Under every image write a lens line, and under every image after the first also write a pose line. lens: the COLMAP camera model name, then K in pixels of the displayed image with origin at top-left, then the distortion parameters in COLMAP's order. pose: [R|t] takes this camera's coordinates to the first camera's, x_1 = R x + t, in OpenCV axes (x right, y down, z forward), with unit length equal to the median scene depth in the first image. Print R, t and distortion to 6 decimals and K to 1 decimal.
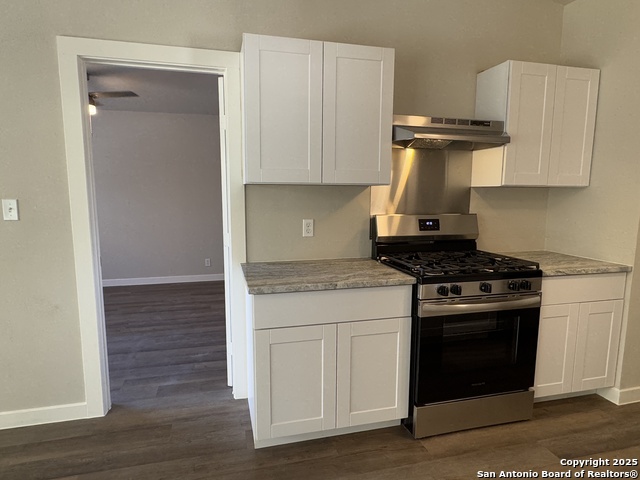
lens RADIAL K [[398.1, 0, 320.0], [0, 398.1, 240.0], [0, 0, 1]] dist [-0.001051, 0.000377]
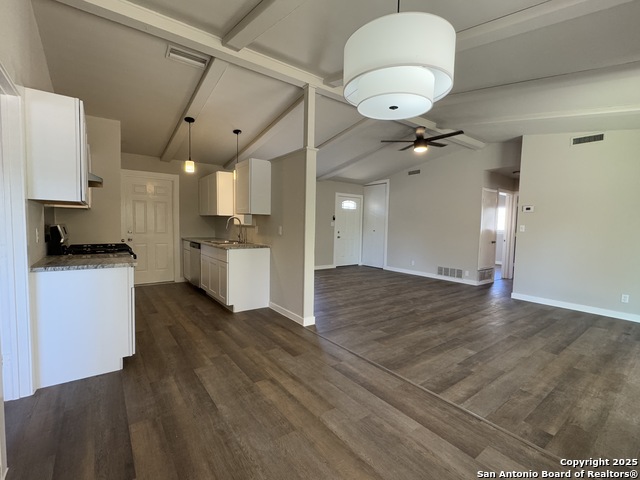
lens RADIAL K [[291.2, 0, 320.0], [0, 291.2, 240.0], [0, 0, 1]] dist [0.000623, -0.000217]
pose [[-0.390698, -0.065764, 0.918167, -1.297687], [0.092957, 0.989527, 0.110431, -0.037211], [-0.915813, 0.128495, -0.380493, 0.558057]]
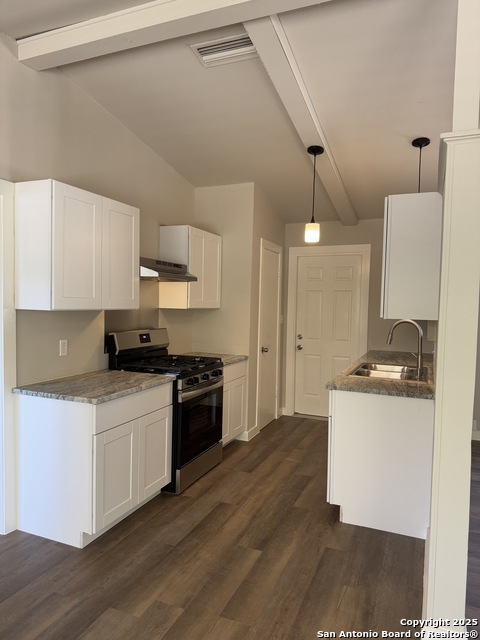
lens RADIAL K [[452.9, 0, 240.0], [0, 452.9, 320.0], [0, 0, 1]] dist [0.004026, -0.010103]
pose [[0.598222, -0.026379, 0.800896, -0.764946], [0.087236, 0.995662, -0.032366, -0.024960], [-0.796568, 0.089229, 0.597928, -0.136597]]
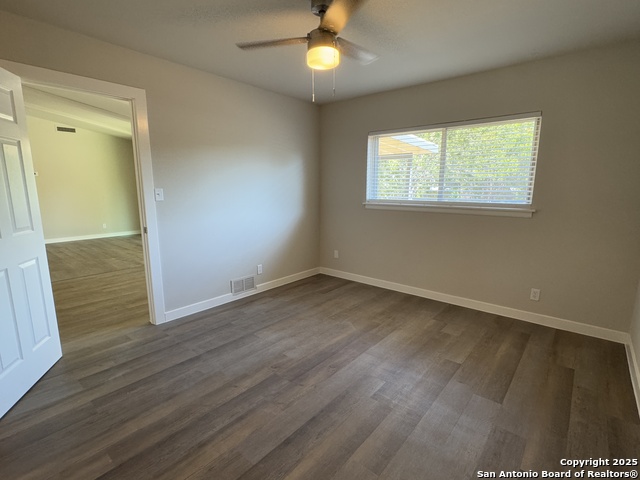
lens RADIAL K [[313.3, 0, 320.0], [0, 313.3, 240.0], [0, 0, 1]] dist [-0.013054, 0.000045]
pose [[-0.815078, 0.101116, -0.570460, -0.404980], [-0.072557, 0.959083, 0.273670, -0.281942], [0.574790, 0.264453, -0.774390, 2.282882]]
